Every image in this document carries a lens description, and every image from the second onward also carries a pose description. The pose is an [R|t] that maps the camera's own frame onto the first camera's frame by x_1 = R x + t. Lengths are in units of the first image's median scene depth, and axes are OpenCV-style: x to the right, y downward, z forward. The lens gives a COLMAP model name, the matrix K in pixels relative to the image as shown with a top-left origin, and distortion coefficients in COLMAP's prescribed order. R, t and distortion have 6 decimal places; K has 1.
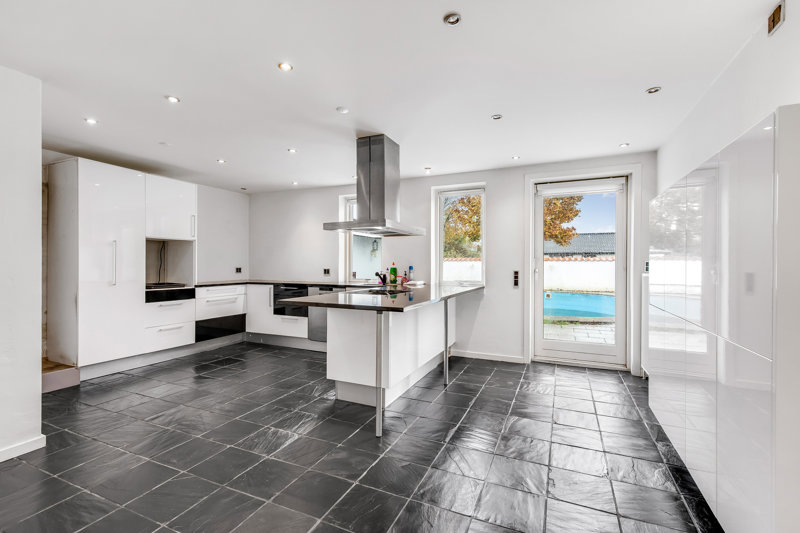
lens RADIAL K [[361.8, 0, 399.6], [0, 361.8, 263.6], [0, 0, 1]] dist [0.013222, 0.000087]
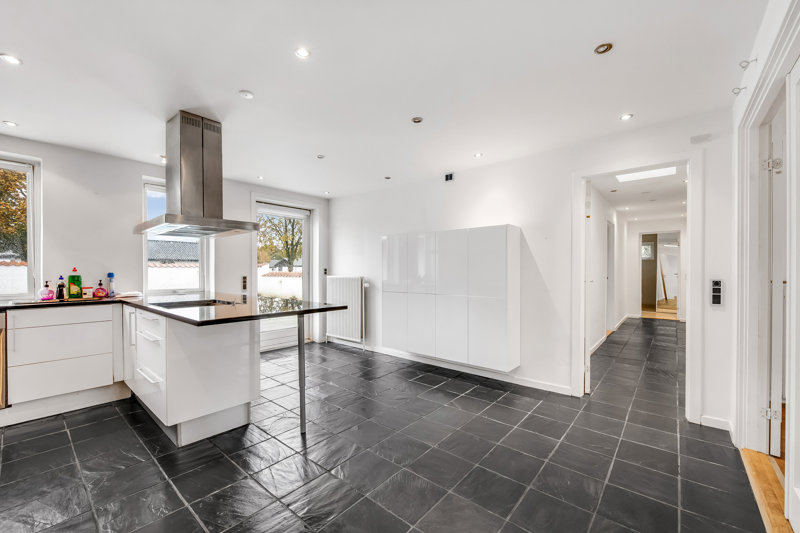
lens RADIAL K [[327.3, 0, 400.7], [0, 327.3, 273.1], [0, 0, 1]] dist [-0.003638, -0.000790]
pose [[0.273232, -0.008570, 0.961910, -0.448633], [-0.000975, 0.999957, 0.009185, 0.000530], [-0.961948, -0.003447, 0.273212, 0.233493]]
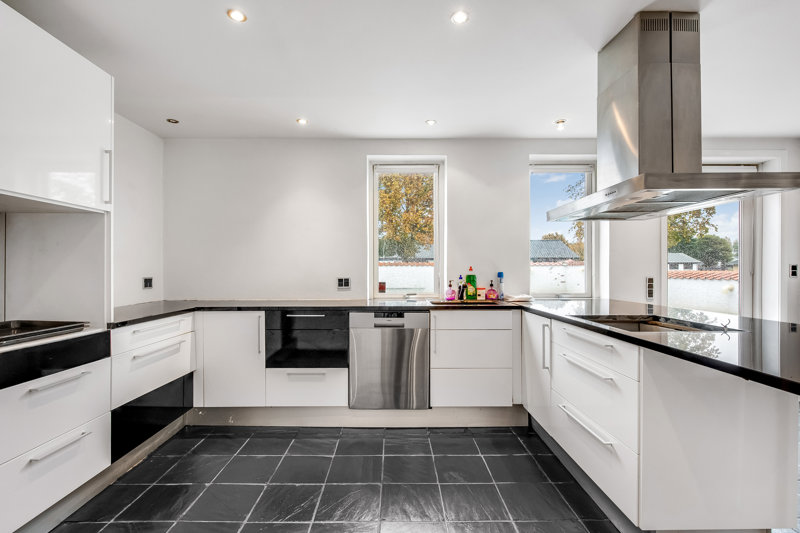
lens RADIAL K [[380.6, 0, 399.7], [0, 380.6, 268.9], [0, 0, 1]] dist [-0.002554, 0.000073]
pose [[0.904615, -0.003563, 0.426215, -0.420975], [0.004064, 0.999992, -0.000267, 0.000041], [-0.426211, 0.001974, 0.904622, 0.448467]]
